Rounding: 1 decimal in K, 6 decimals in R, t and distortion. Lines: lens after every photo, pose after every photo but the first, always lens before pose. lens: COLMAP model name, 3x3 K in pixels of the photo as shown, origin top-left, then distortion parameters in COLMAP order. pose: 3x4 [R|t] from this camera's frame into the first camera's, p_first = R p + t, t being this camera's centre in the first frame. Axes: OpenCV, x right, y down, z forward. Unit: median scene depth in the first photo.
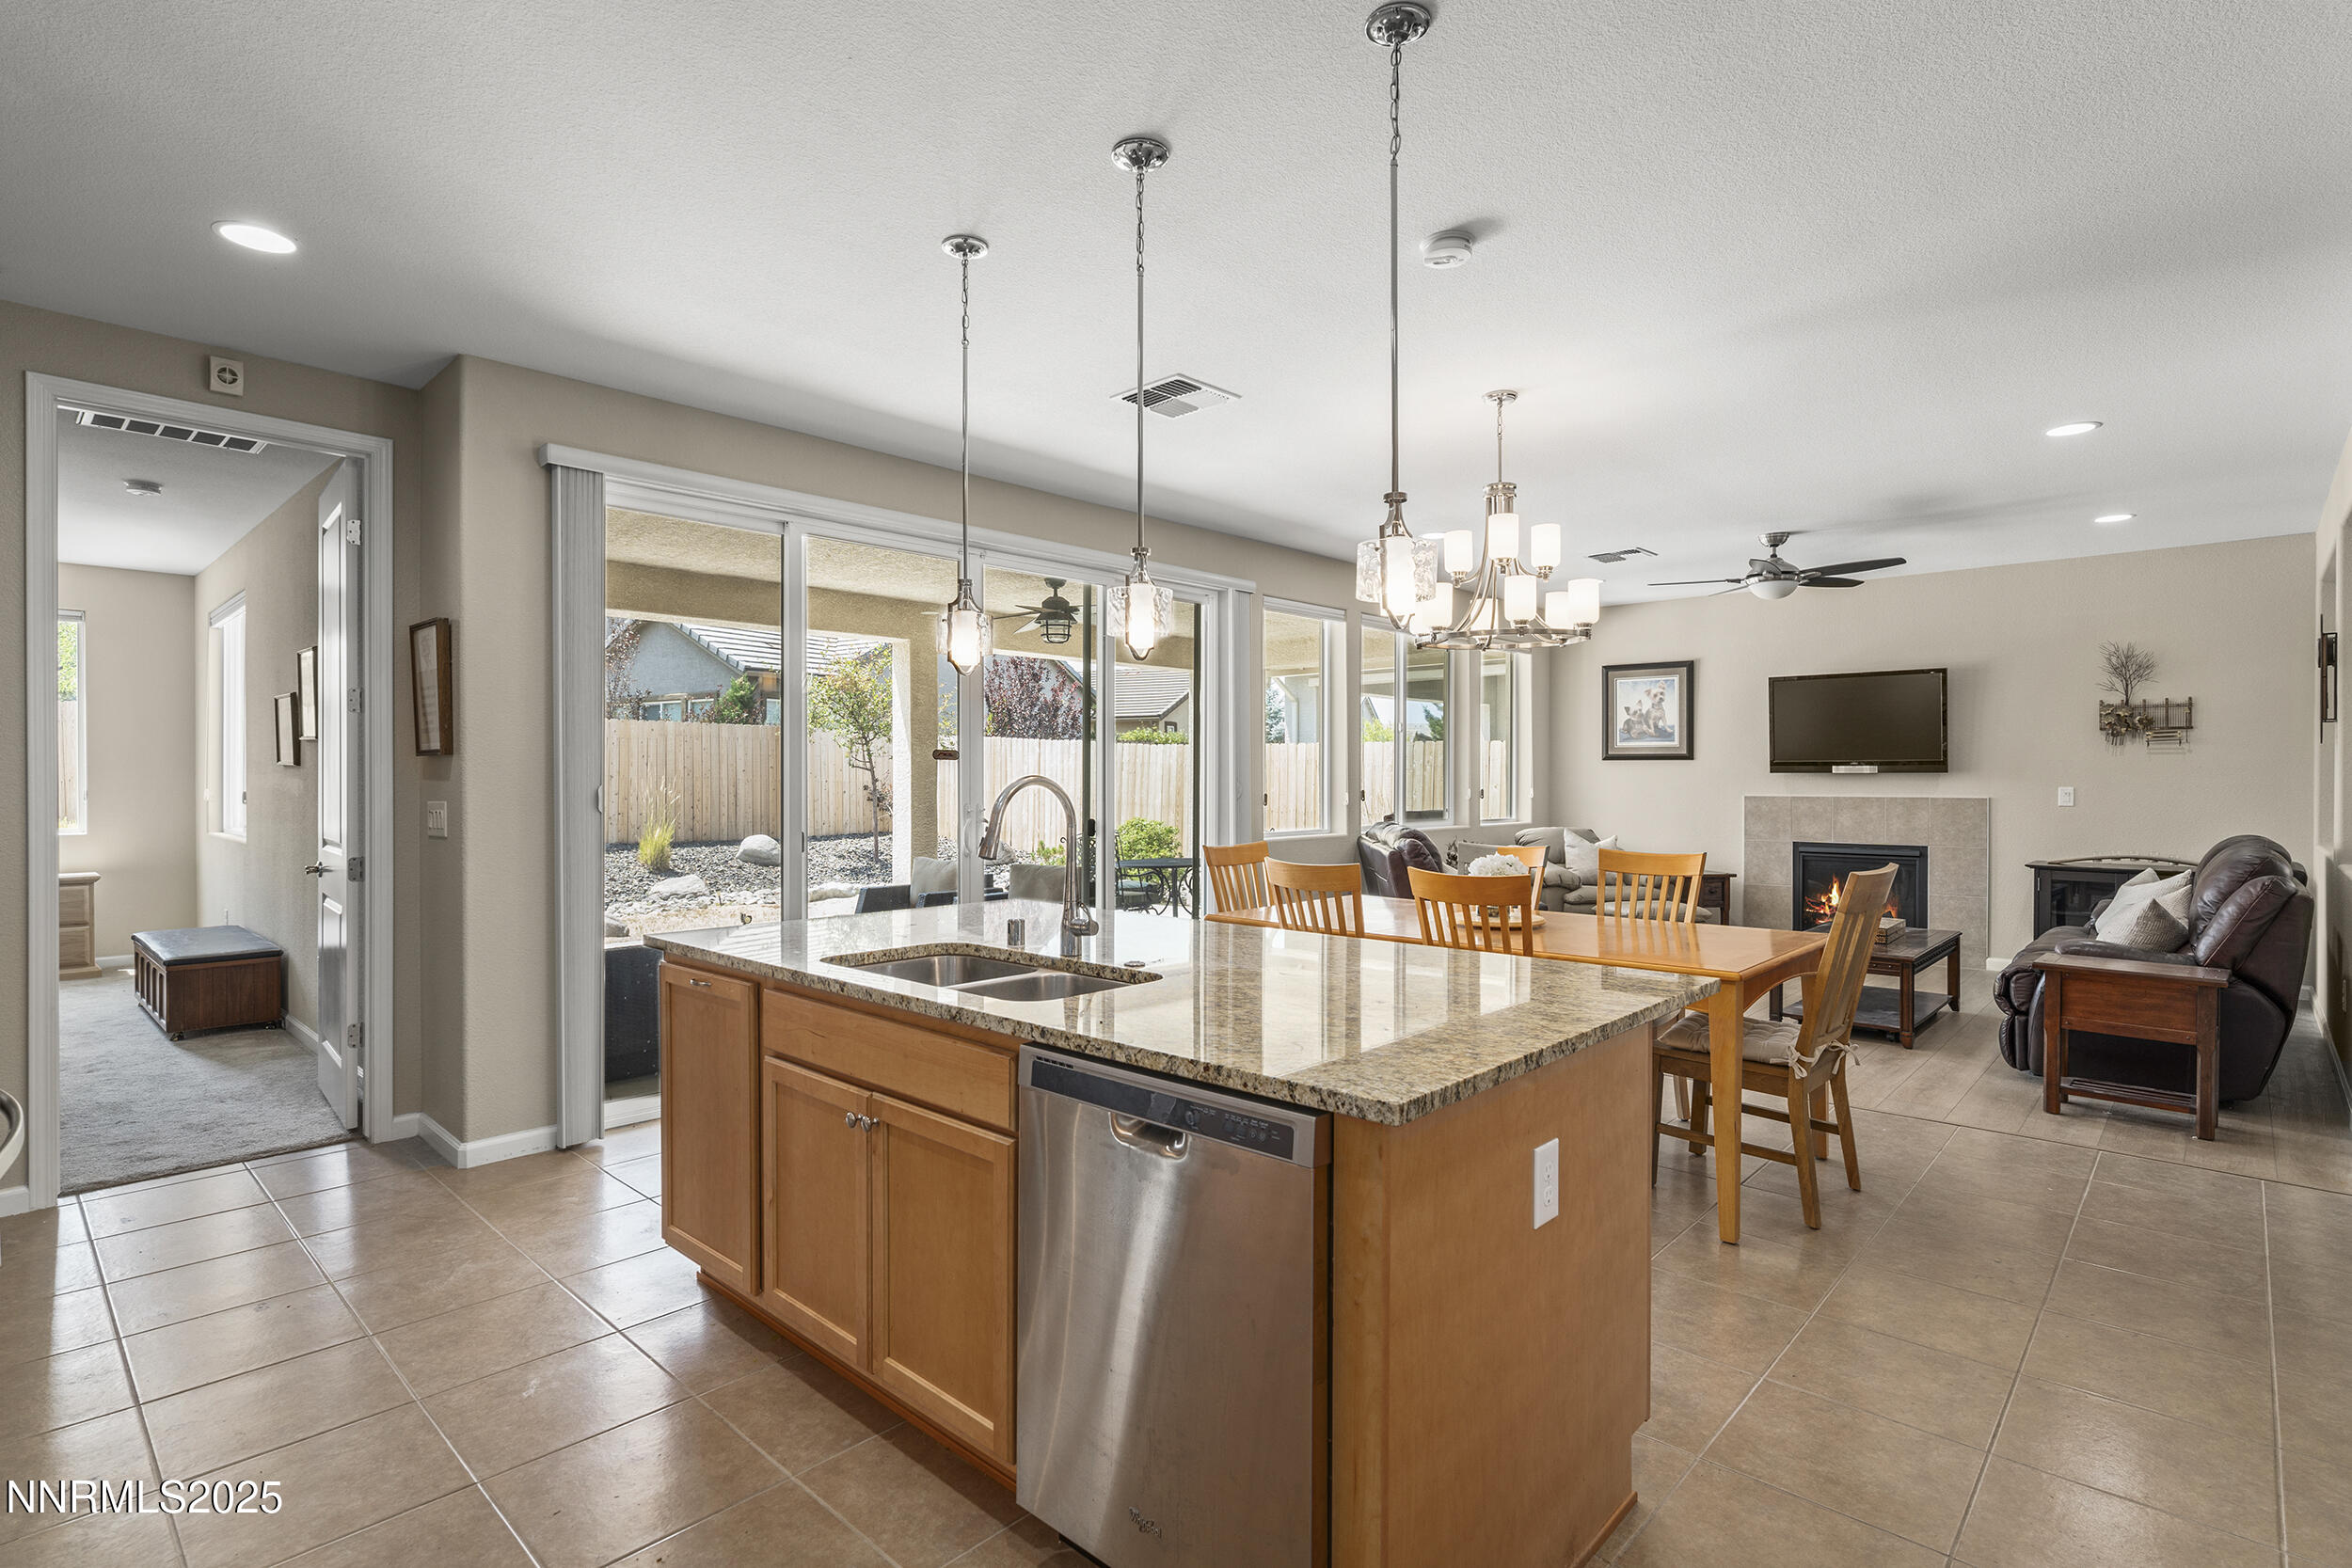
lens RADIAL K [[1154.7, 0, 1163.3], [0, 1154.7, 789.2], [0, 0, 1]] dist [0.006565, 0.000165]
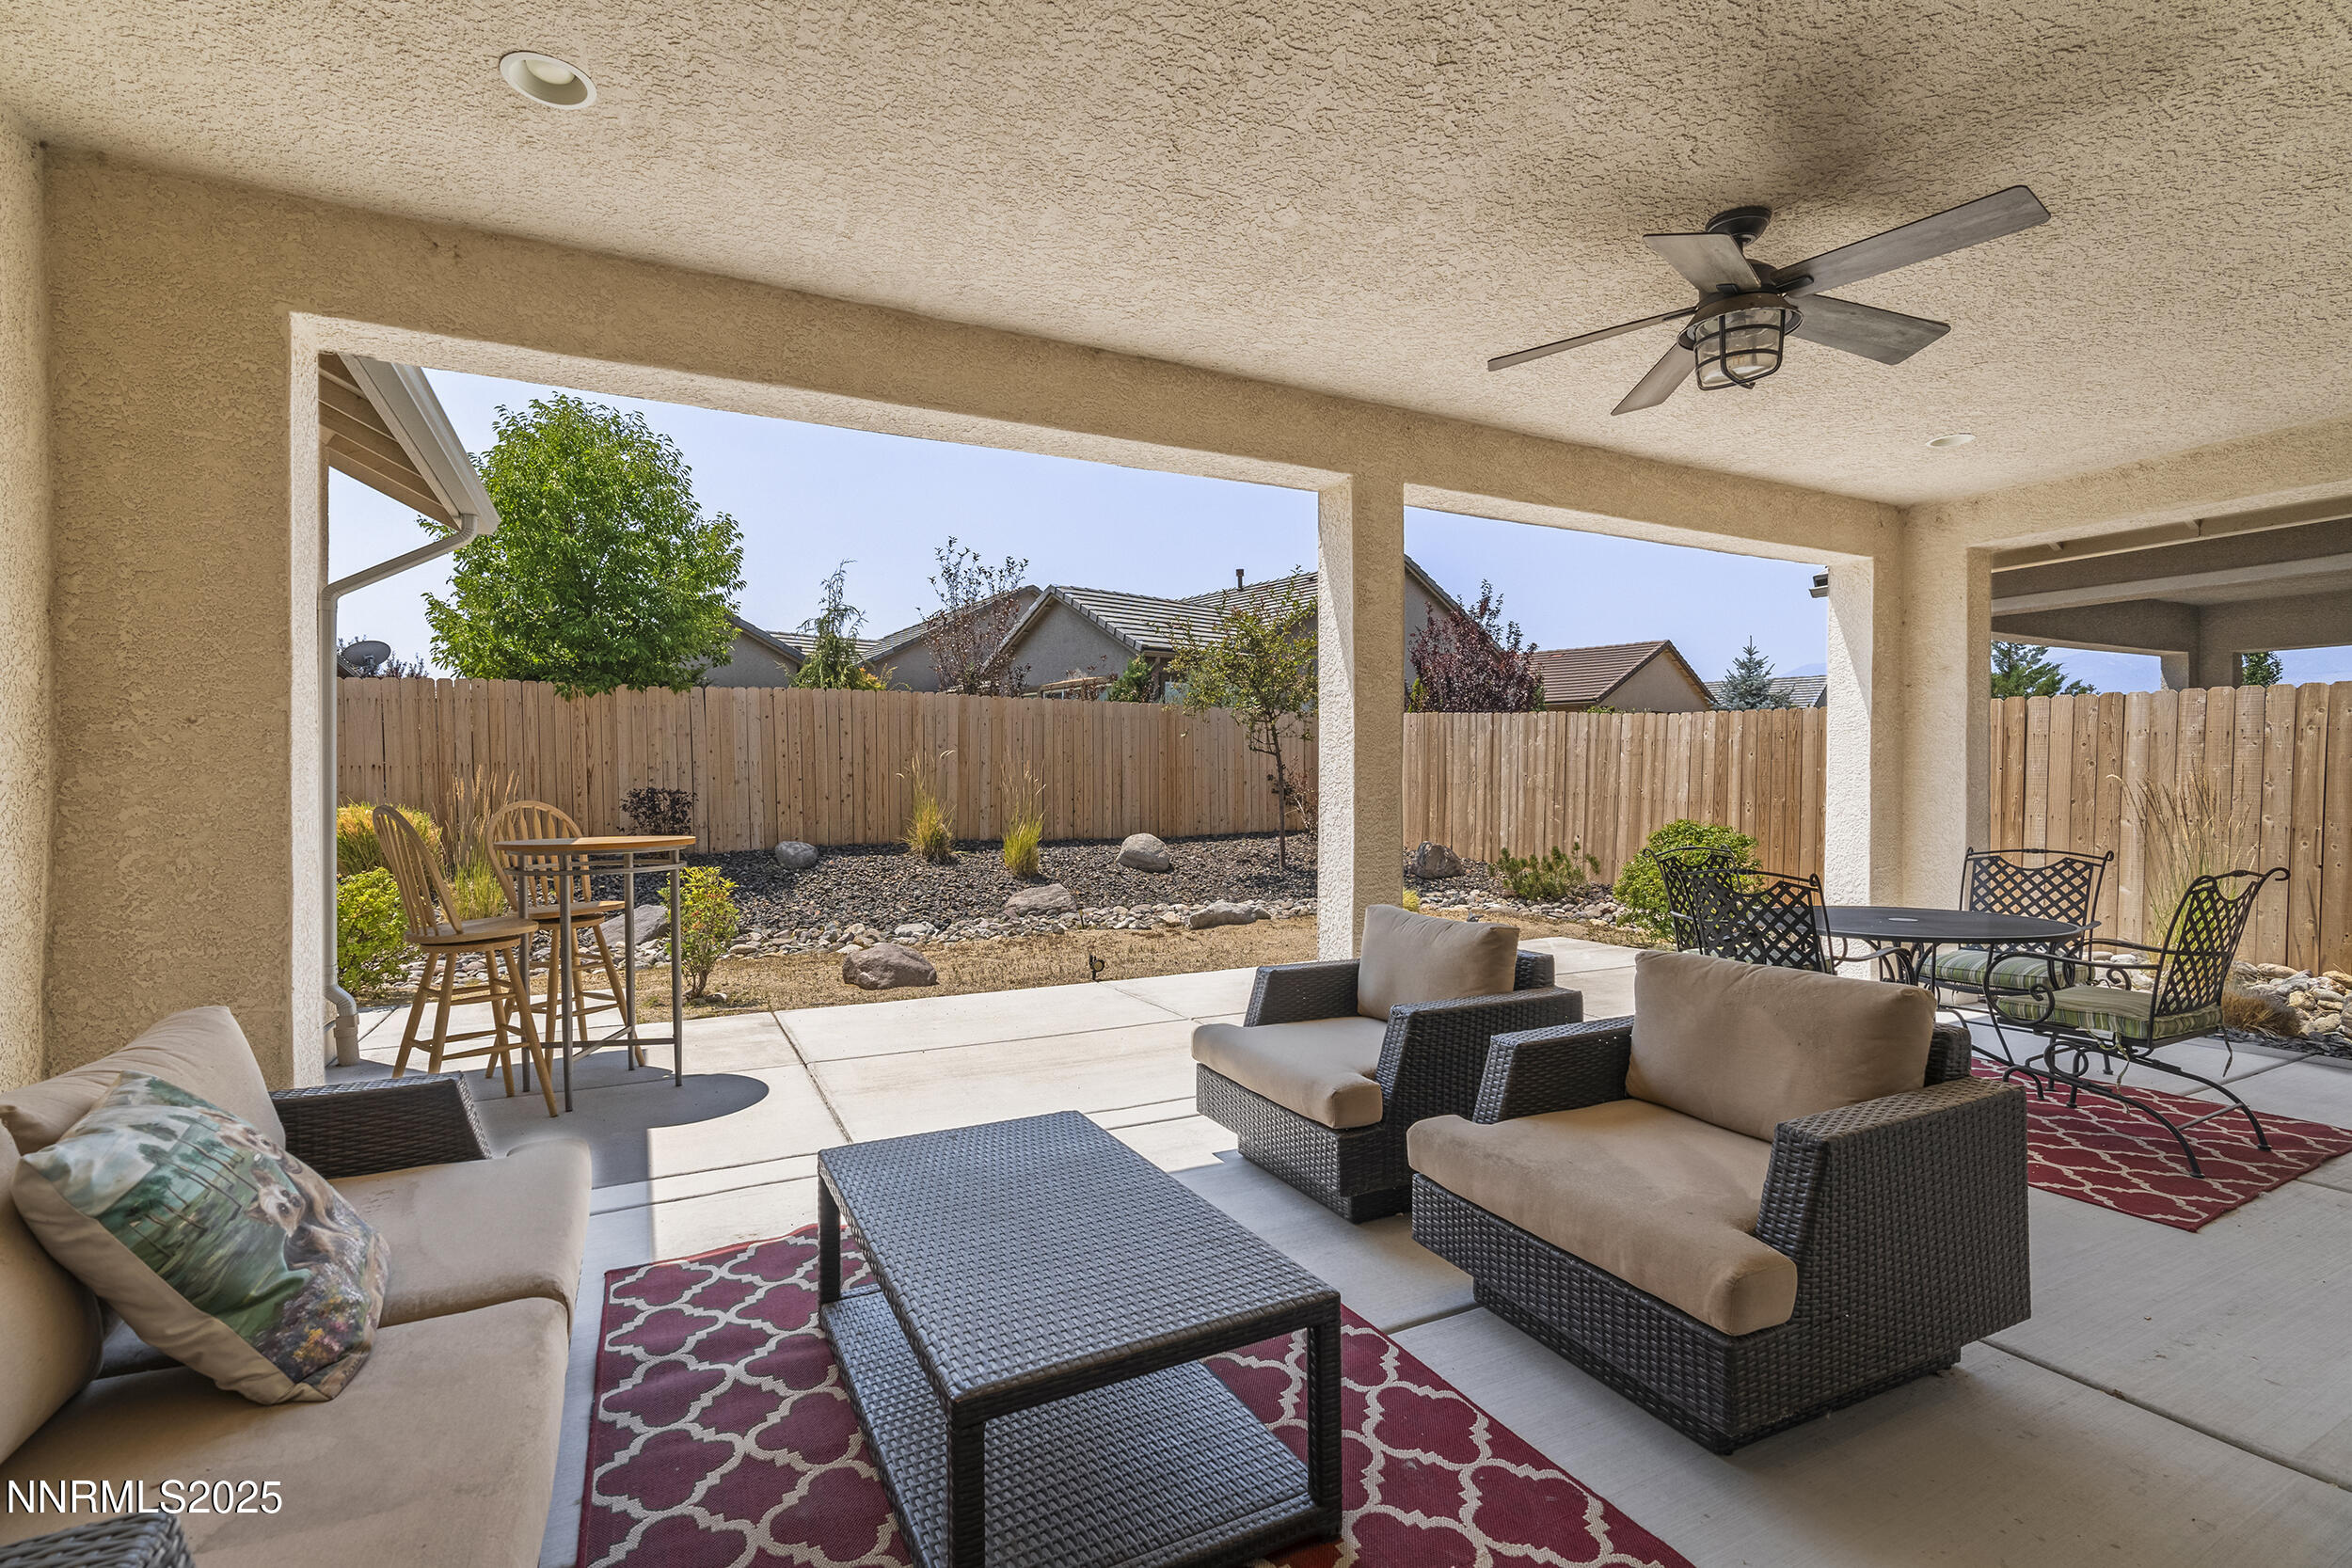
lens RADIAL K [[1069.9, 0, 1170.0], [0, 1069.9, 796.3], [0, 0, 1]] dist [-0.001653, -0.000243]
pose [[0.940569, 0.005740, -0.339555, -0.071388], [-0.002293, 0.999942, 0.010552, 0.004843], [0.339596, -0.009146, 0.940527, 0.280810]]
